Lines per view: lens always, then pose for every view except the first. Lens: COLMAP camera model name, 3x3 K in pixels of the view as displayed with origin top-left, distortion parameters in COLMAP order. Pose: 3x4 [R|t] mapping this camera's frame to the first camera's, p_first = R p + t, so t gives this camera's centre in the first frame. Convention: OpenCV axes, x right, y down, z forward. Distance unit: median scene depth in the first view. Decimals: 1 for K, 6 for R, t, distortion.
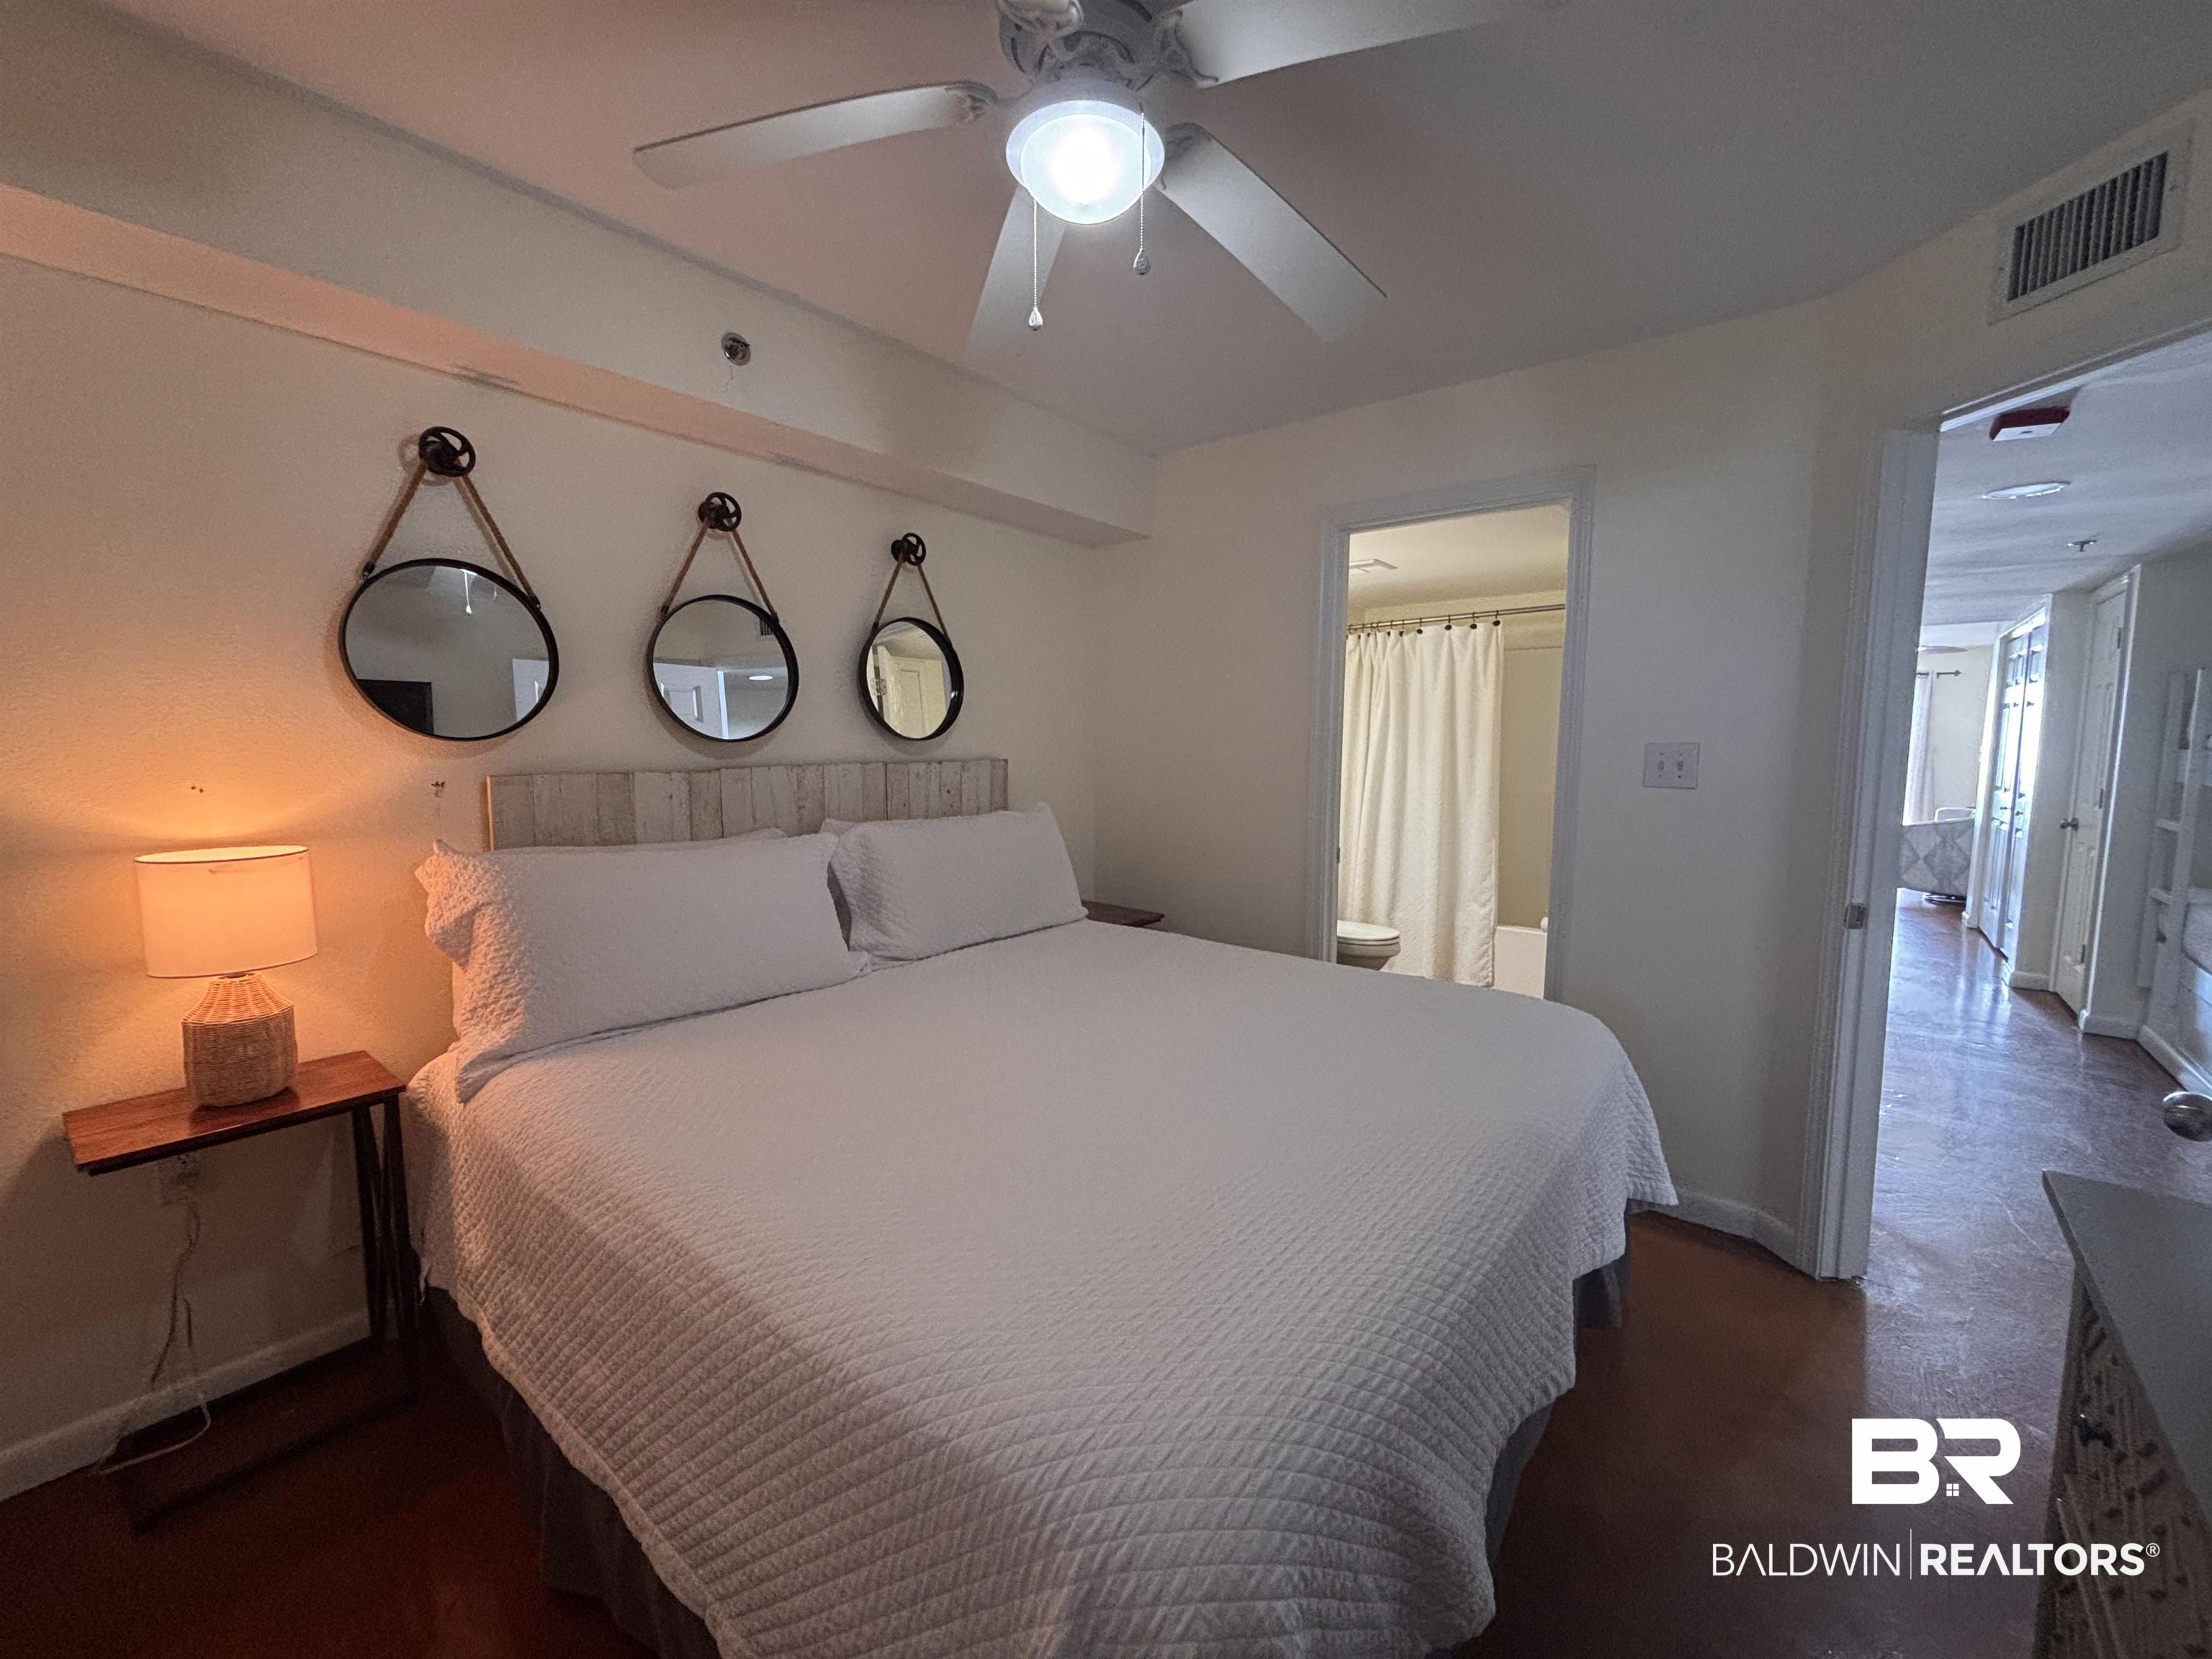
lens RADIAL K [[887.7, 0, 1106.0], [0, 887.7, 829.5], [0, 0, 1]] dist [-0.001528, -0.000279]
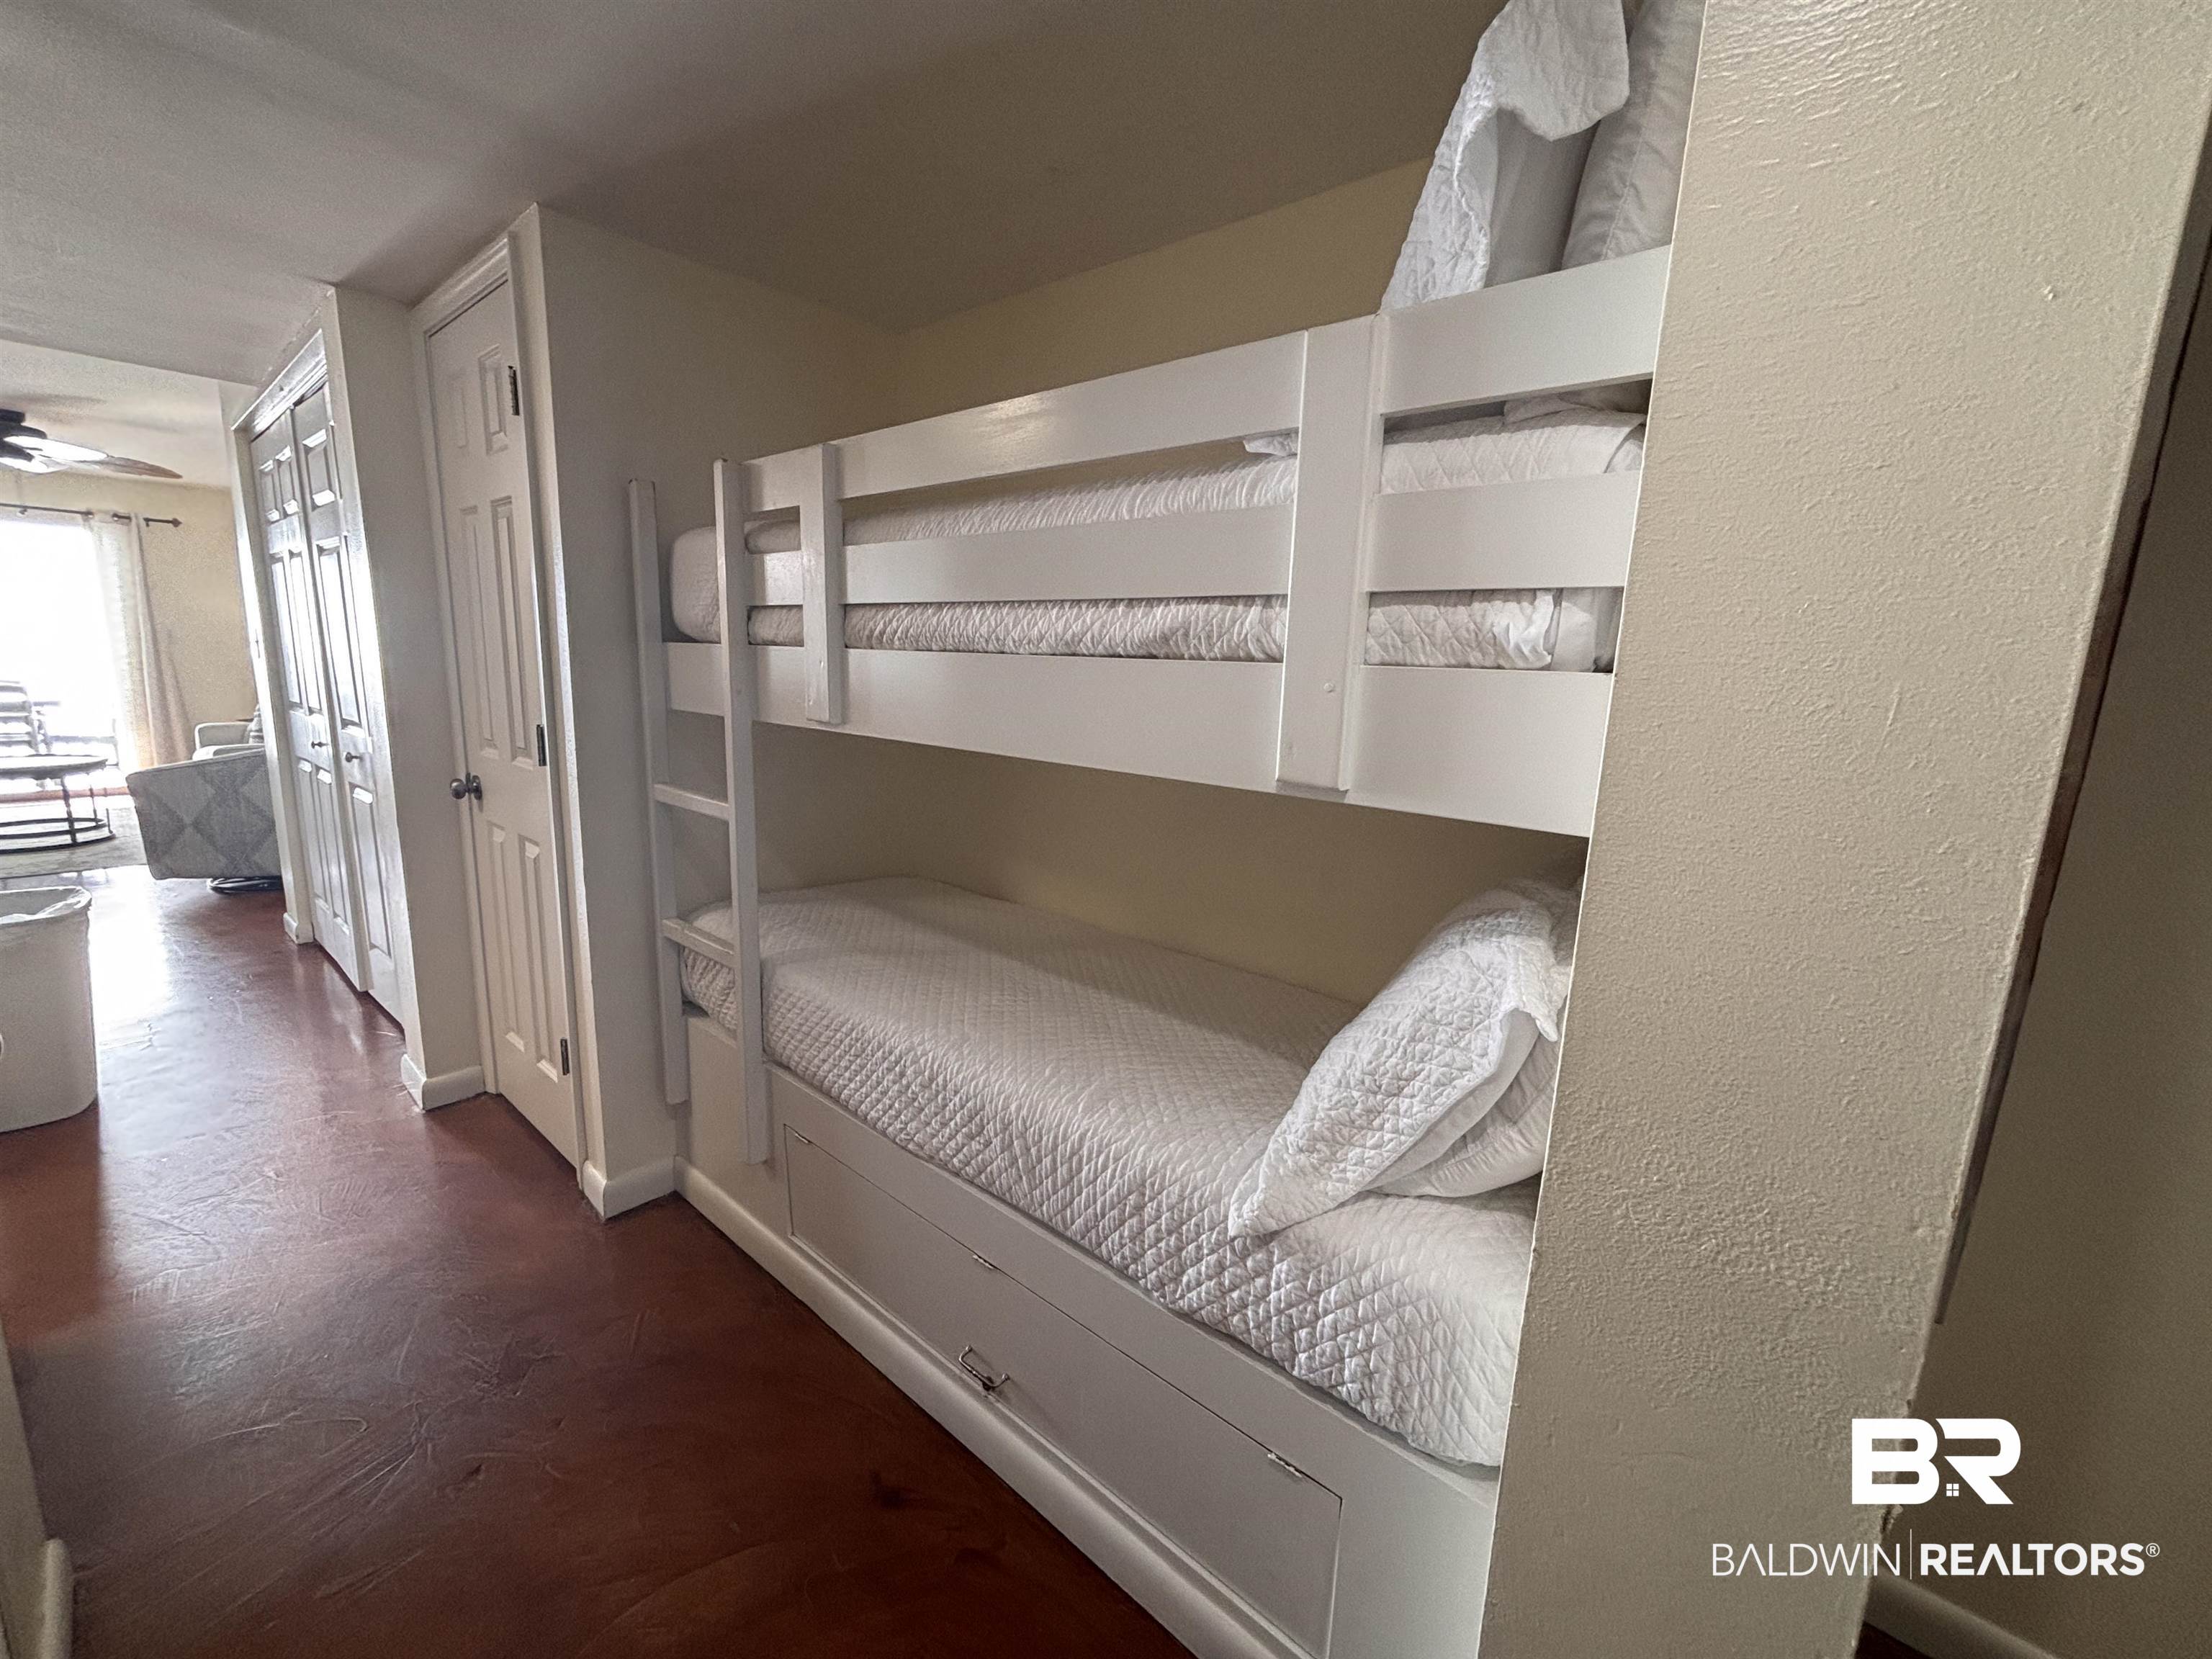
lens RADIAL K [[886.9, 0, 1082.2], [0, 886.9, 811.3], [0, 0, 1]] dist [-0.000943, -0.000323]
pose [[0.035327, -0.177636, 0.983462, 0.482124], [0.073459, 0.981876, 0.174711, -0.044728], [-0.996672, 0.066072, 0.047735, 0.503881]]
